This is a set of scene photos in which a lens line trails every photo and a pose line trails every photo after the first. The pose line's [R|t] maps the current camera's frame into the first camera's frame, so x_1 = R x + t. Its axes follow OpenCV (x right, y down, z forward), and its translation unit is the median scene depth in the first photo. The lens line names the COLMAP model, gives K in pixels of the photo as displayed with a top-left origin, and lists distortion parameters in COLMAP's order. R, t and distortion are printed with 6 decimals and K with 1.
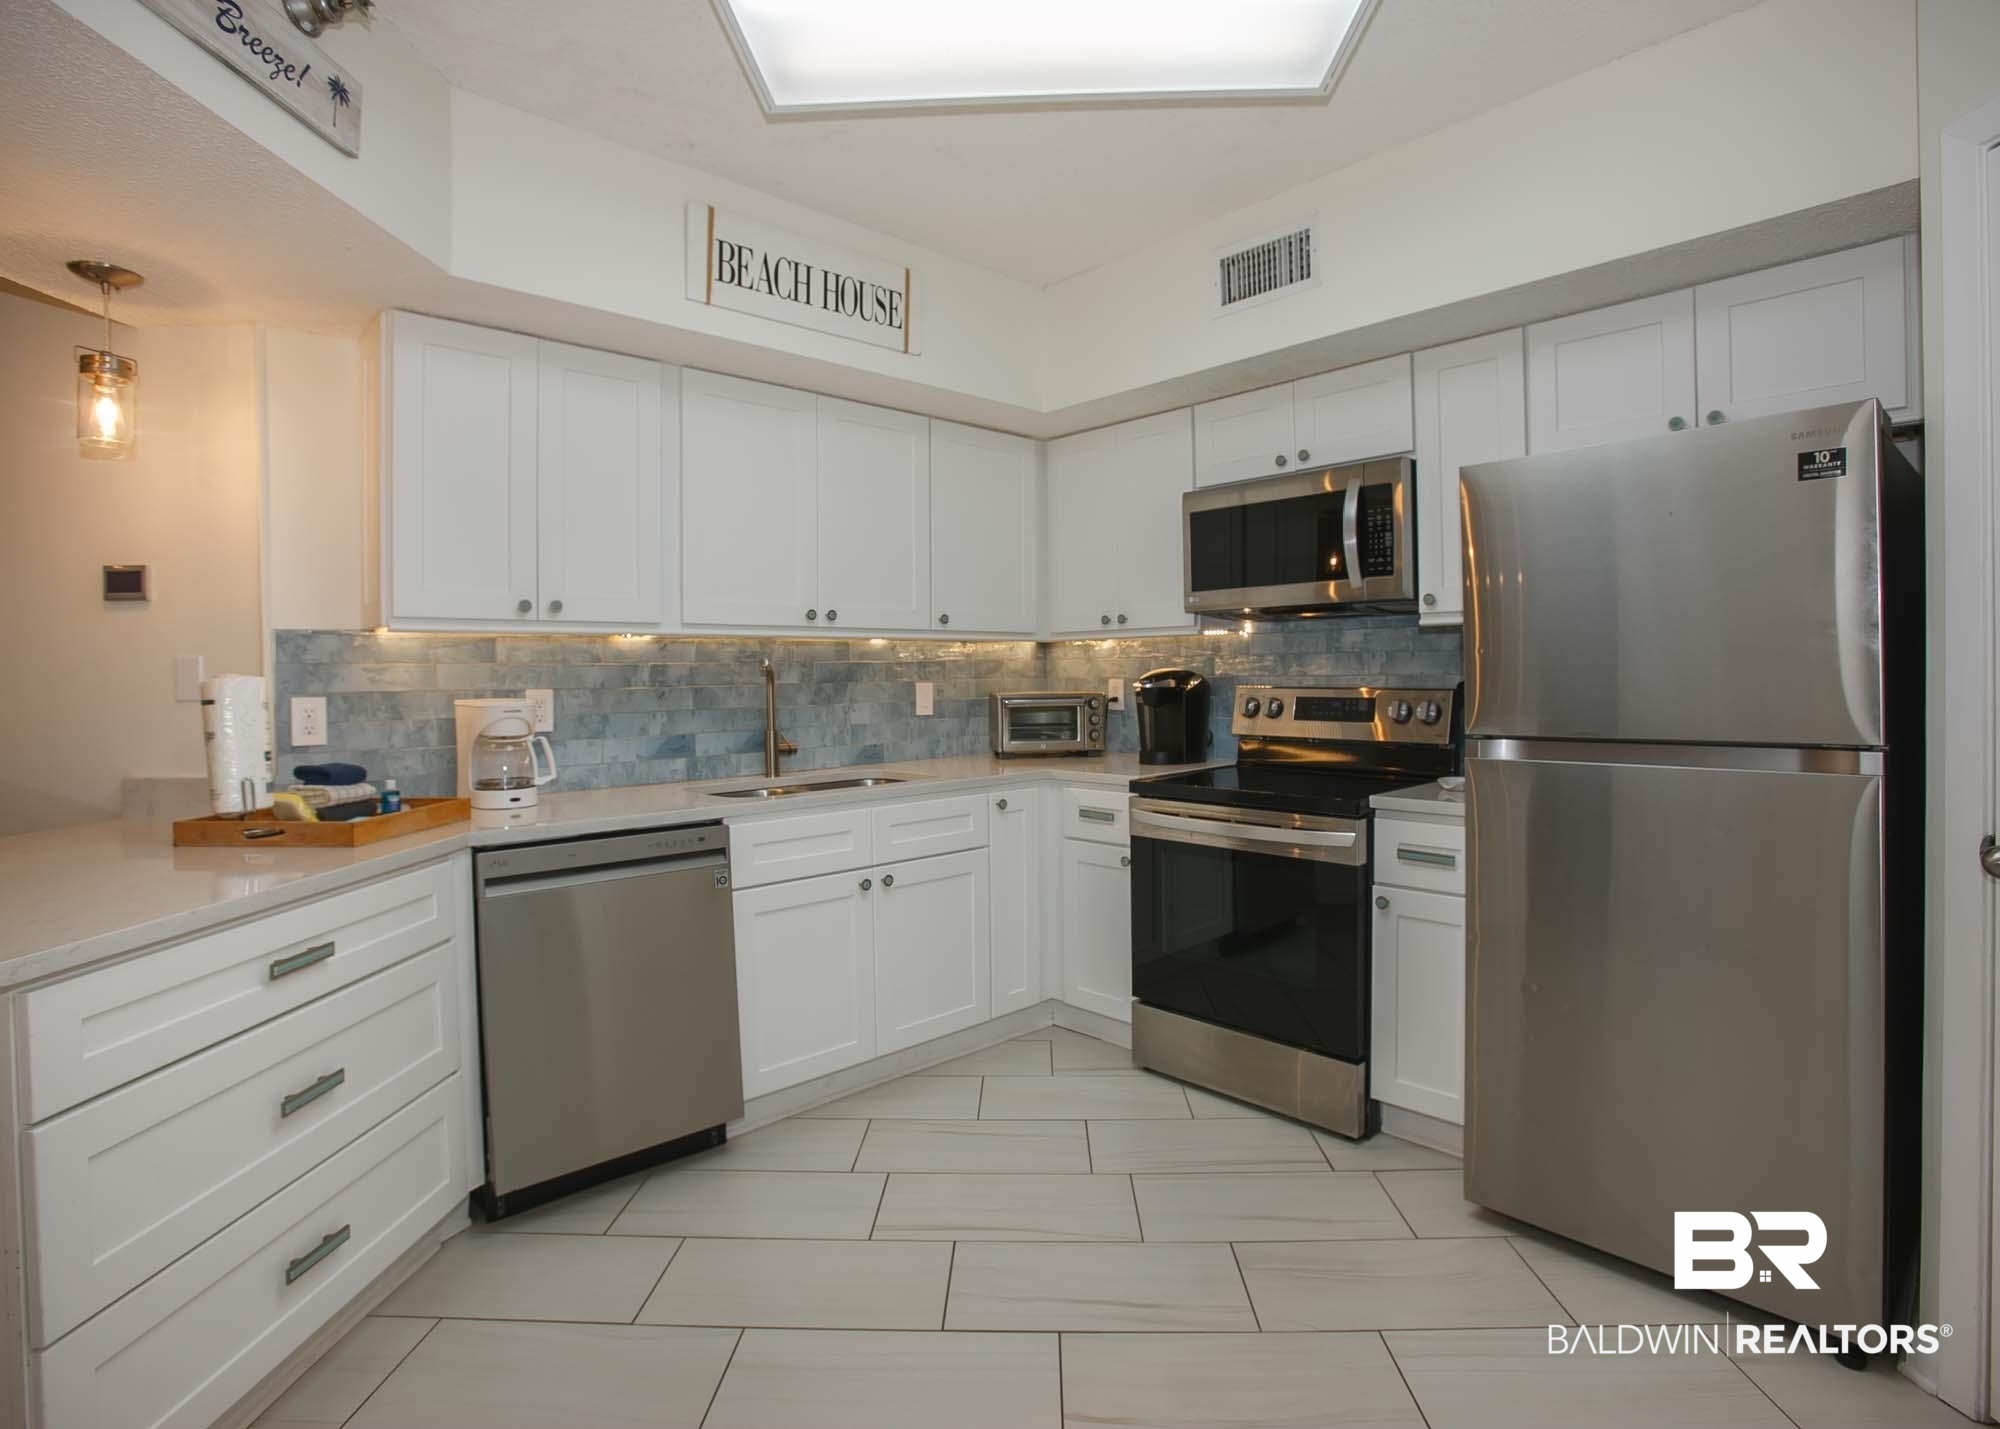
lens RADIAL K [[1004.0, 0, 1004.8], [0, 1004.0, 693.7], [0, 0, 1]] dist [-0.060312, 0.023980]
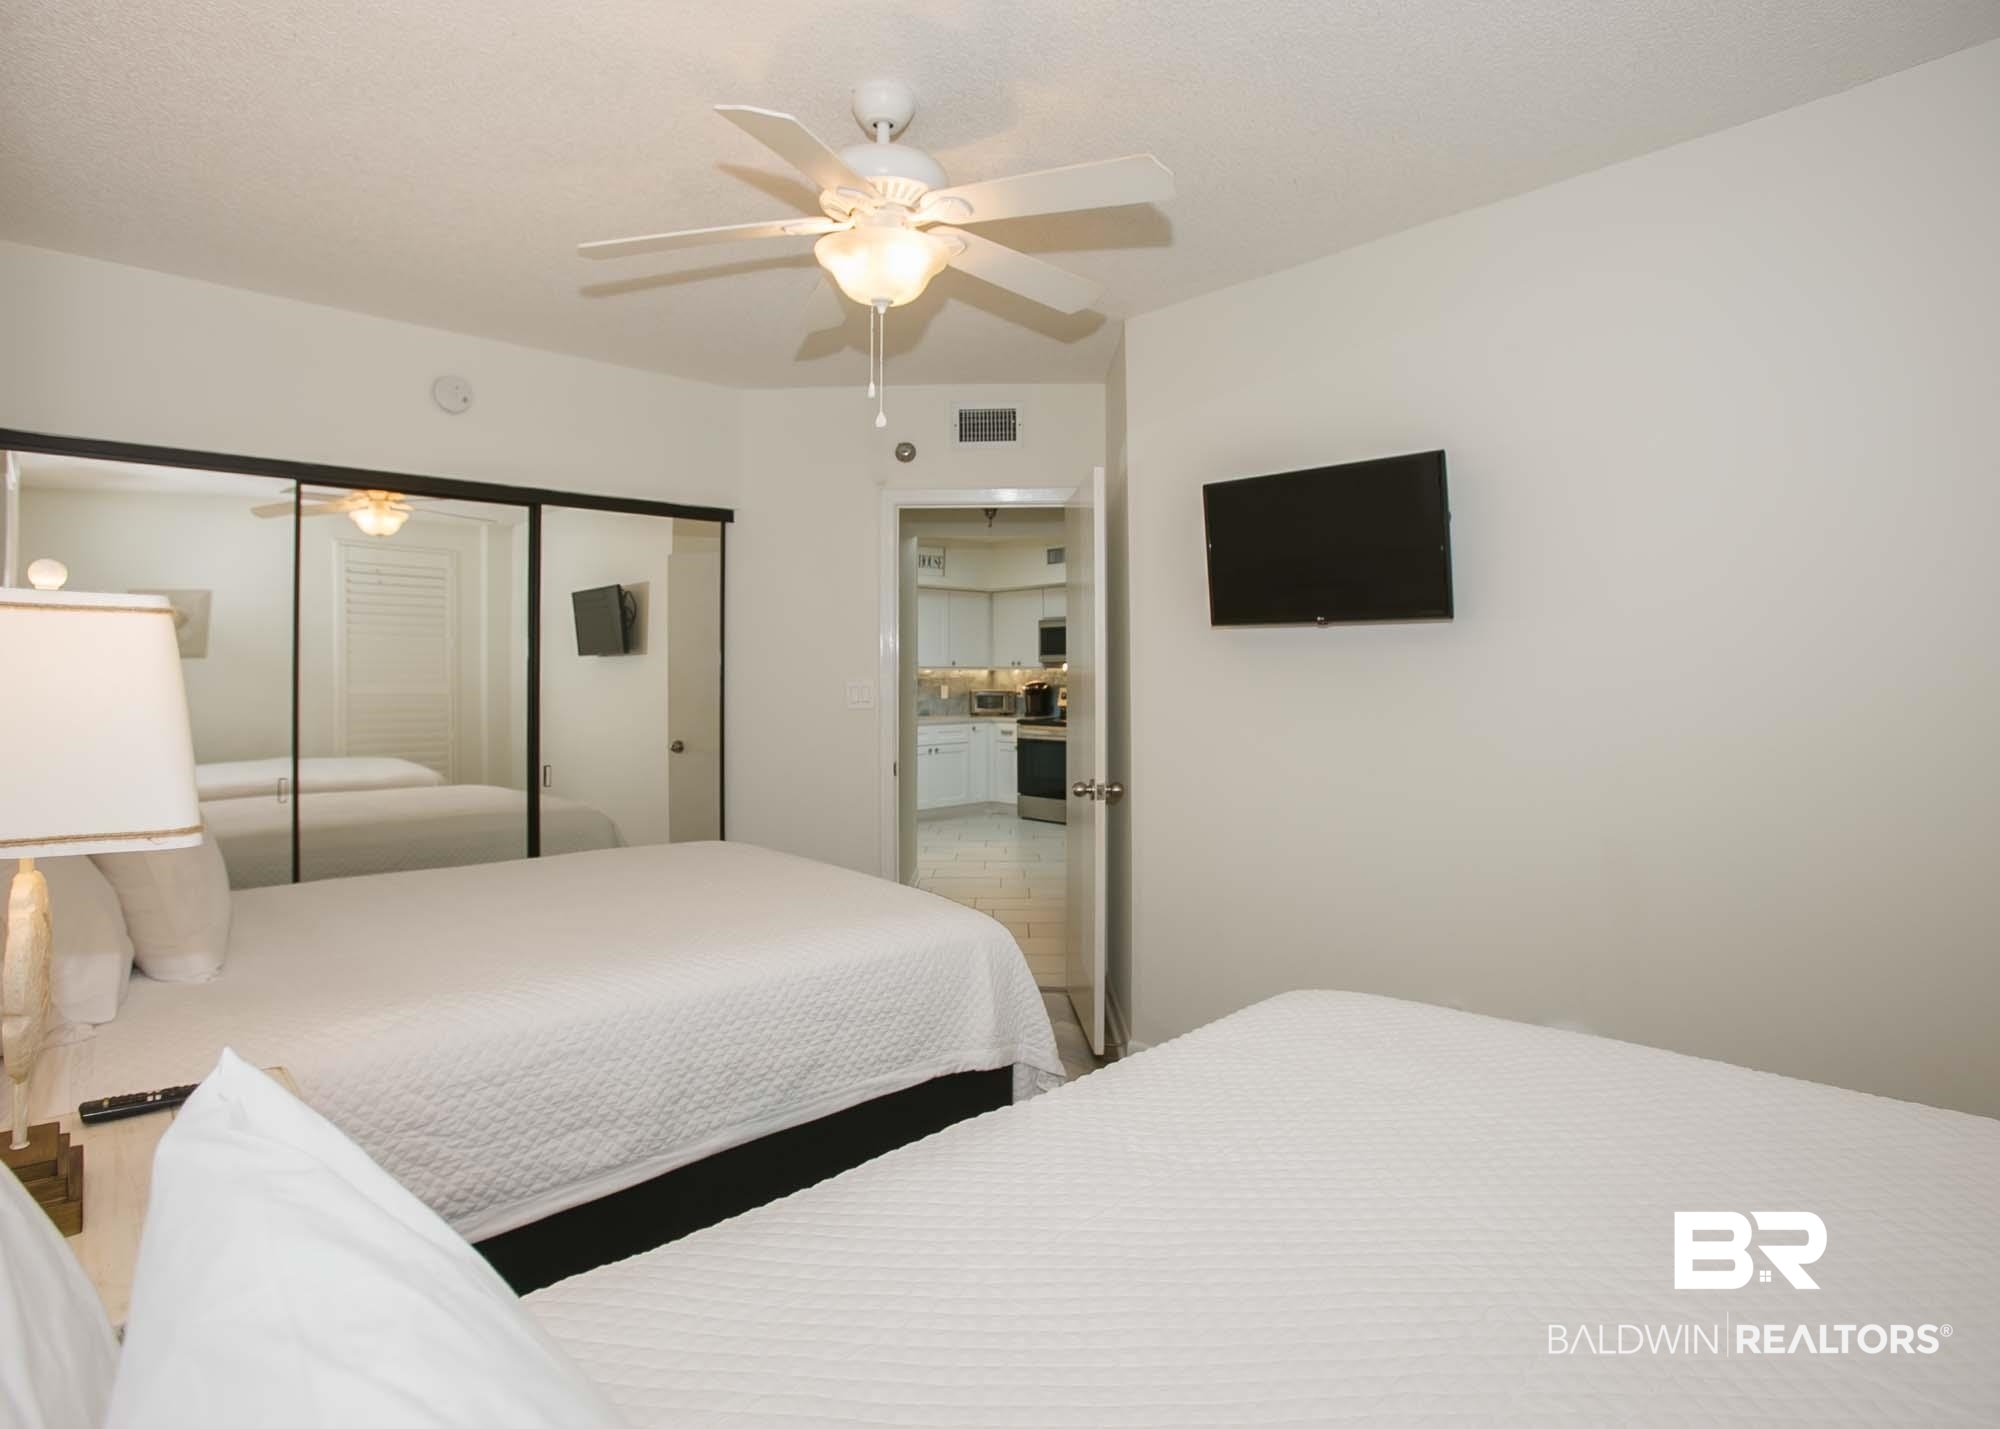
lens RADIAL K [[992.3, 0, 993.6], [0, 992.3, 724.3], [0, 0, 1]] dist [-0.070863, 0.022416]
pose [[0.999762, 0.011277, 0.018692, -0.000461], [-0.011808, 0.999523, 0.028529, 0.017318], [-0.018361, -0.028743, 0.999418, -2.020050]]
